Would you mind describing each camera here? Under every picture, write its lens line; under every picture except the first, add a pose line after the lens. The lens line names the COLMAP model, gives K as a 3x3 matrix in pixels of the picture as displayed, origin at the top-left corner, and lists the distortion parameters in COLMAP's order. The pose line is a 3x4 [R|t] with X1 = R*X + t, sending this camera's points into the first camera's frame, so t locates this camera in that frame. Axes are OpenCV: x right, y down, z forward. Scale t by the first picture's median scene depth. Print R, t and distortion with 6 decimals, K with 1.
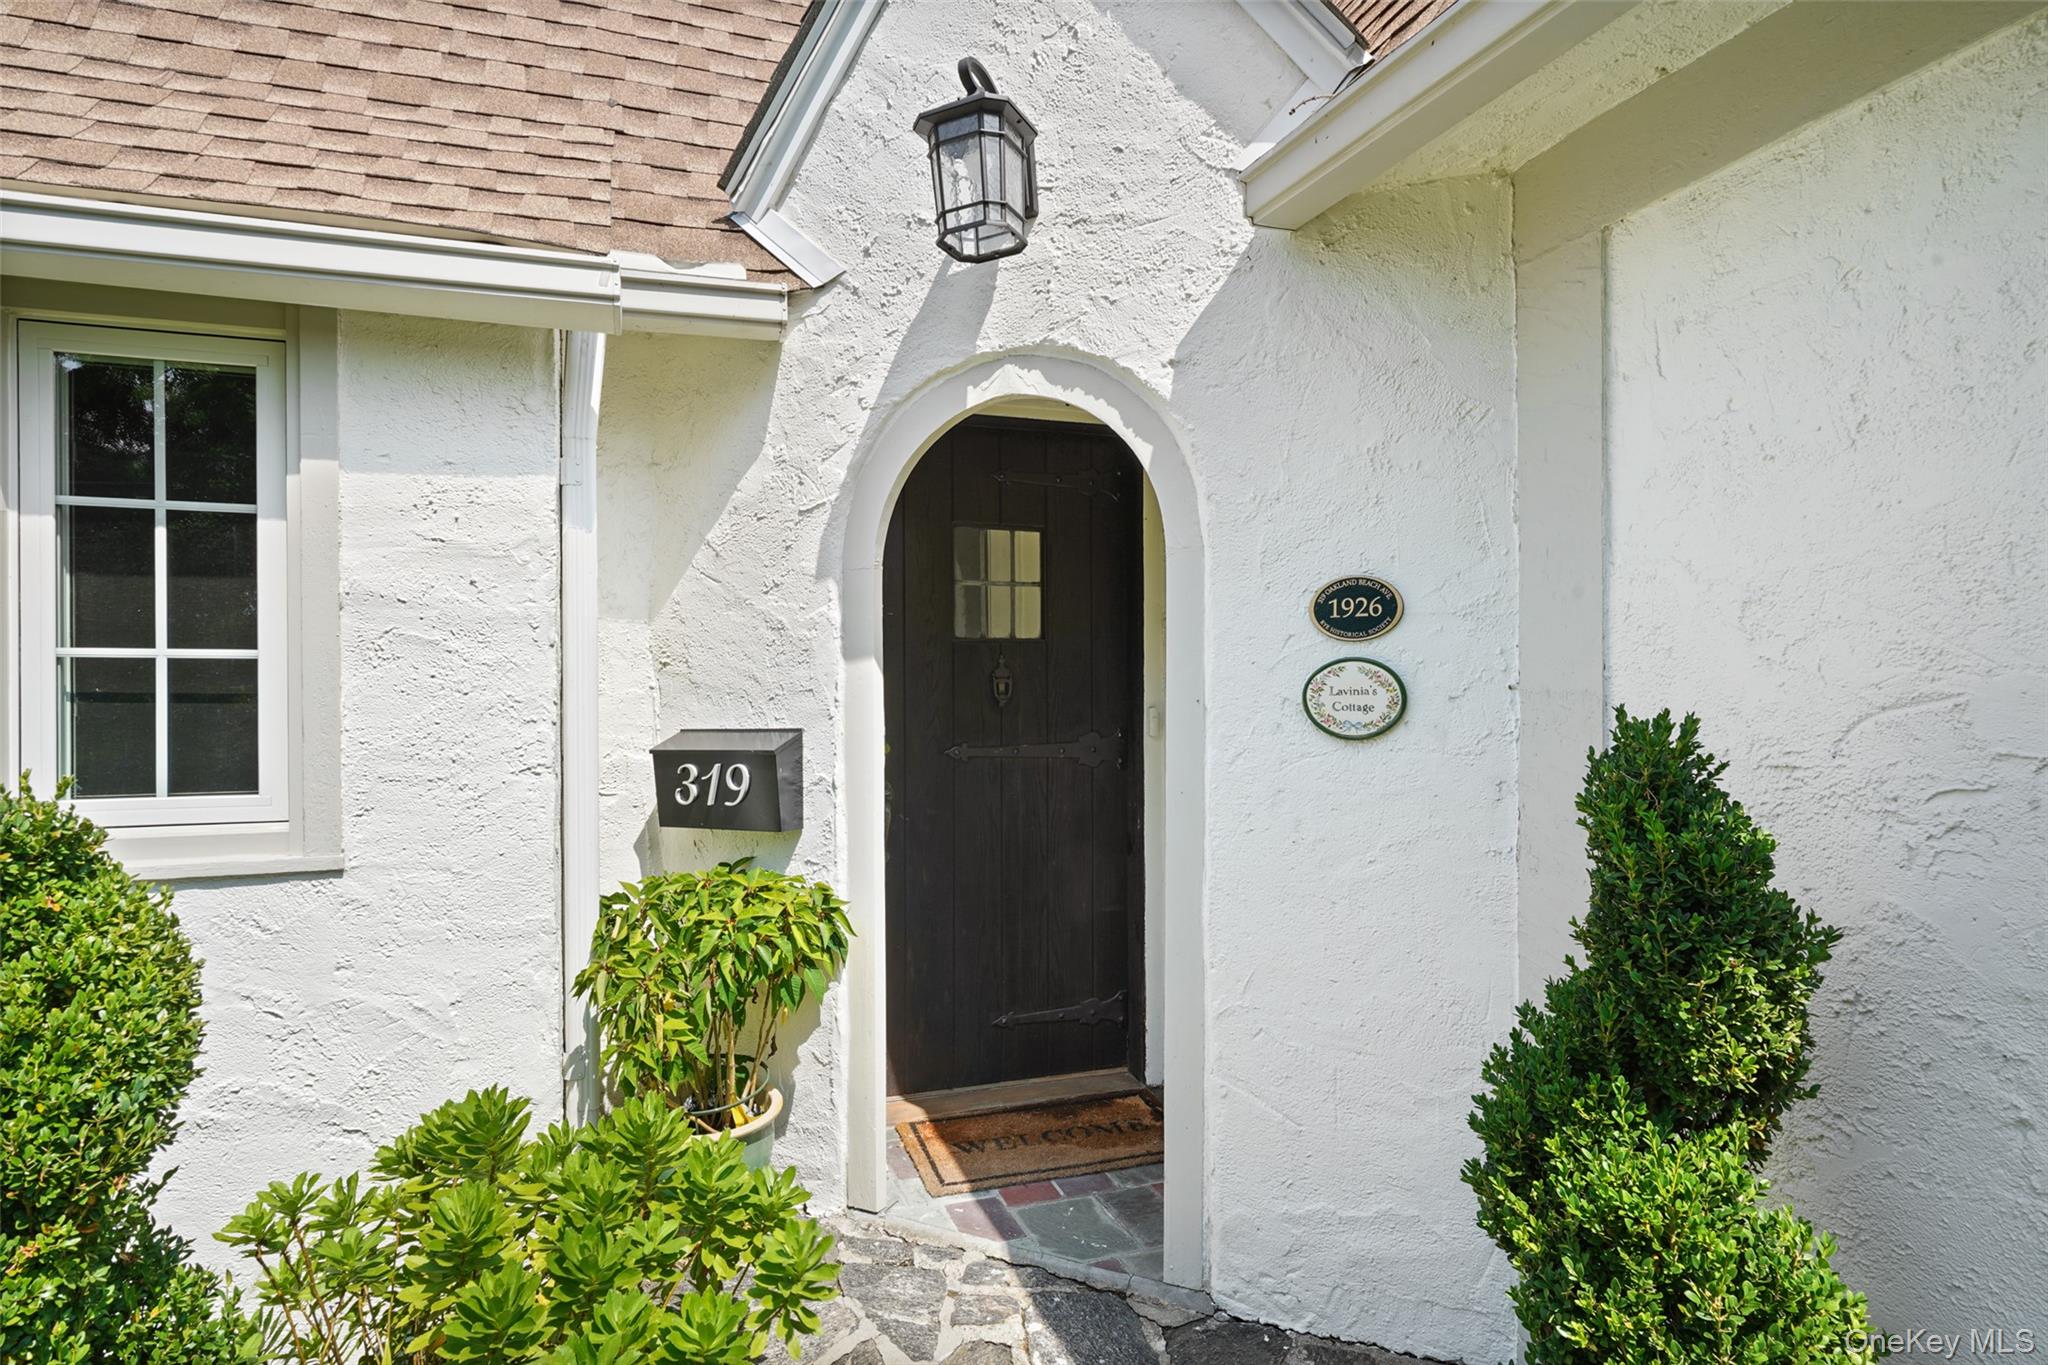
lens RADIAL K [[1005.3, 0, 1021.8], [0, 1005.3, 673.2], [0, 0, 1]] dist [0.005247, 0.000180]
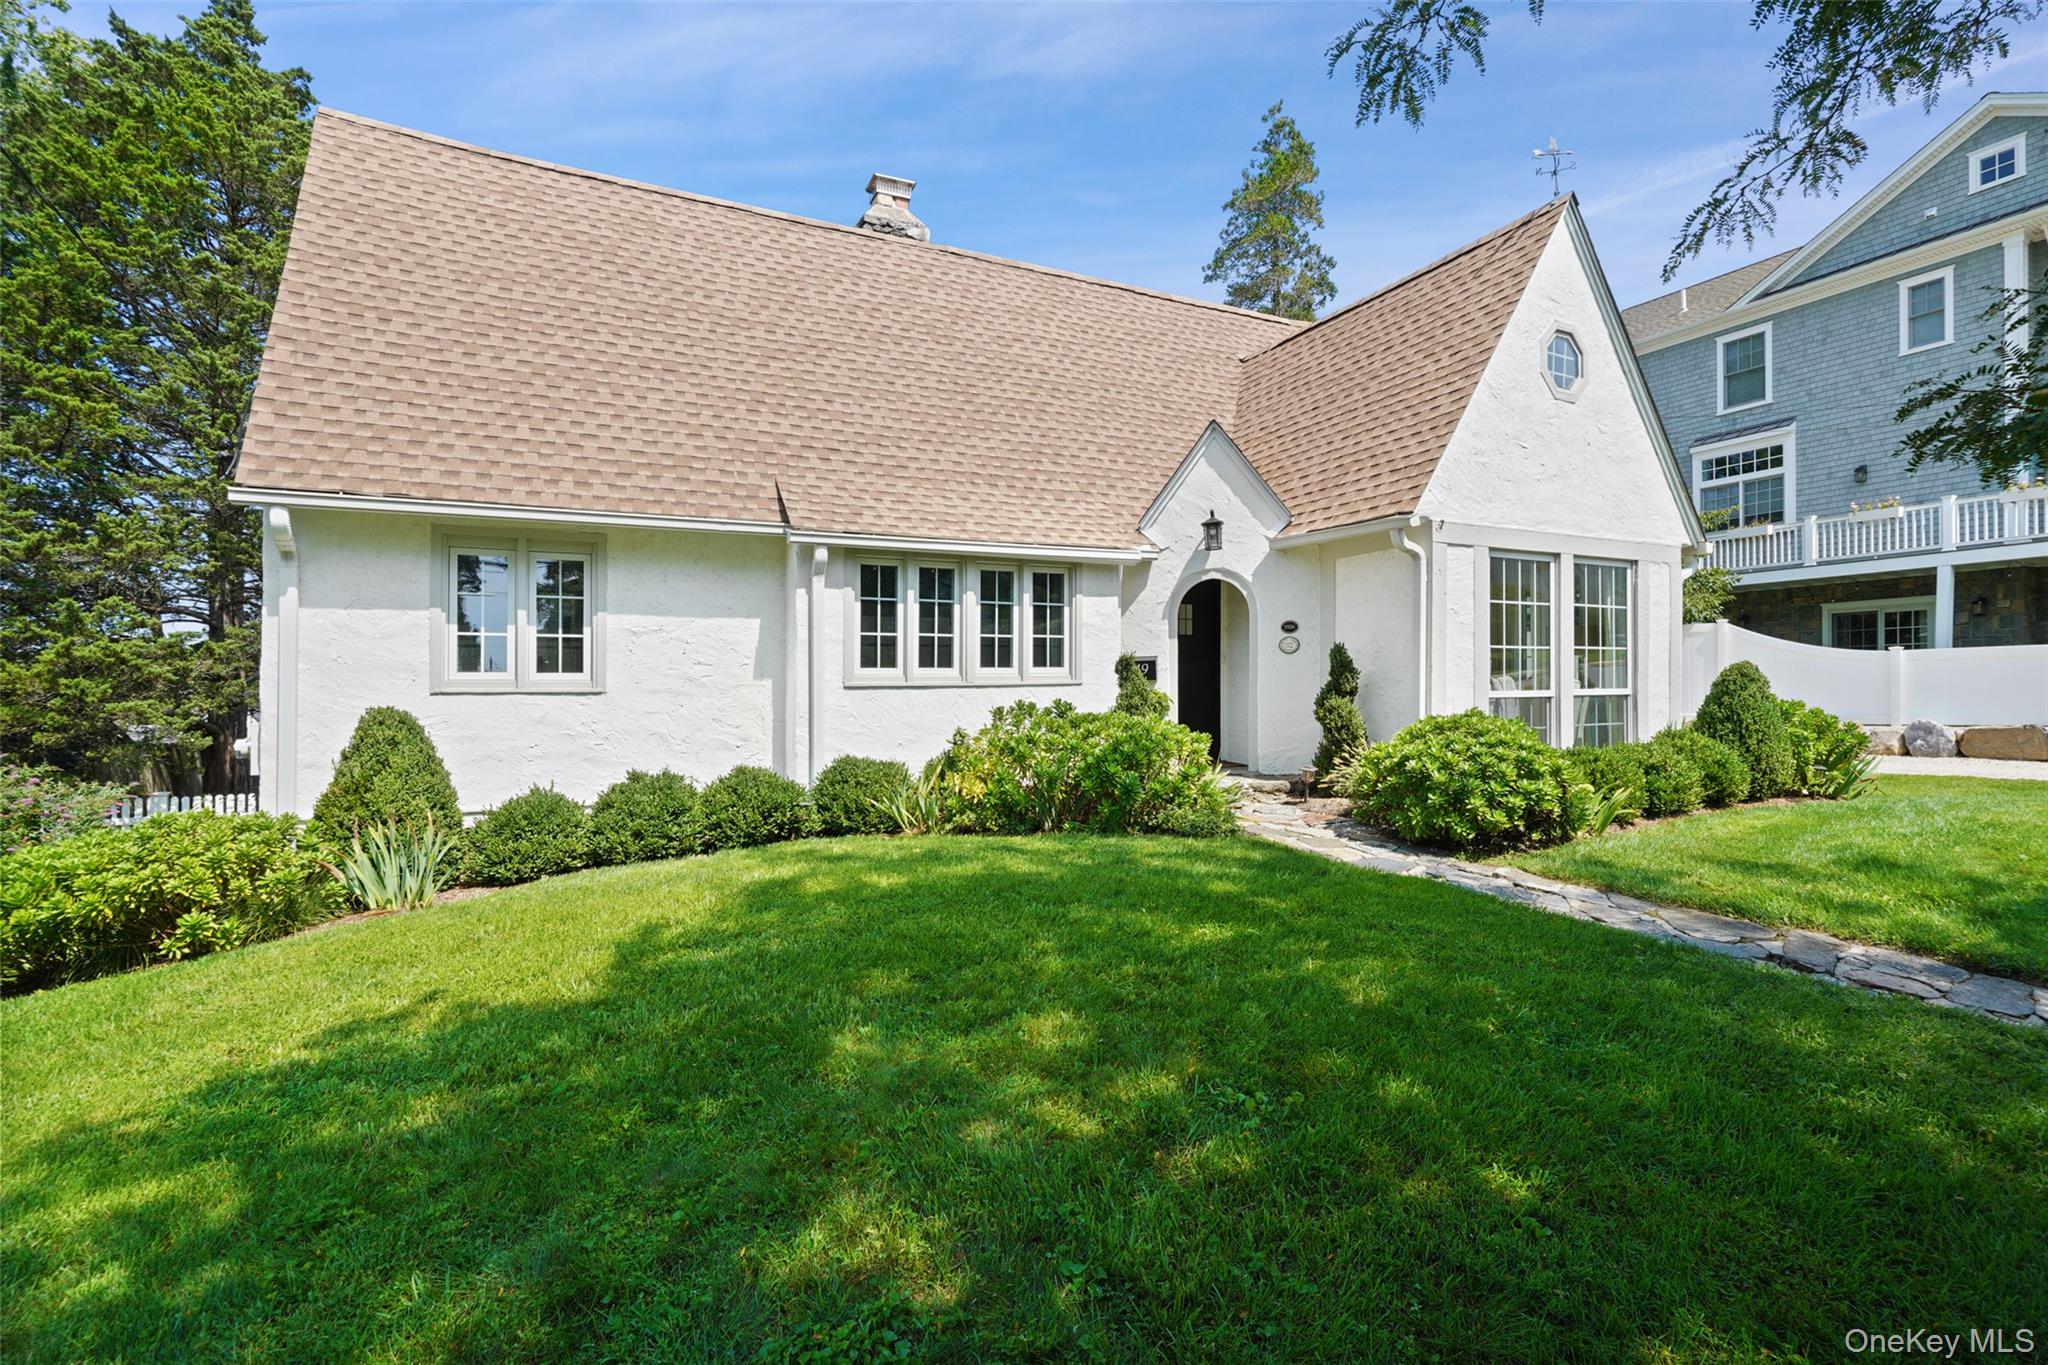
lens RADIAL K [[942.9, 0, 1011.9], [0, 942.9, 681.8], [0, 0, 1]] dist [-0.003033, 0.000653]
pose [[0.992389, -0.003813, 0.123084, -1.385882], [0.003974, 0.999992, -0.001061, 0.174803], [-0.123079, 0.001542, 0.992396, -2.968744]]
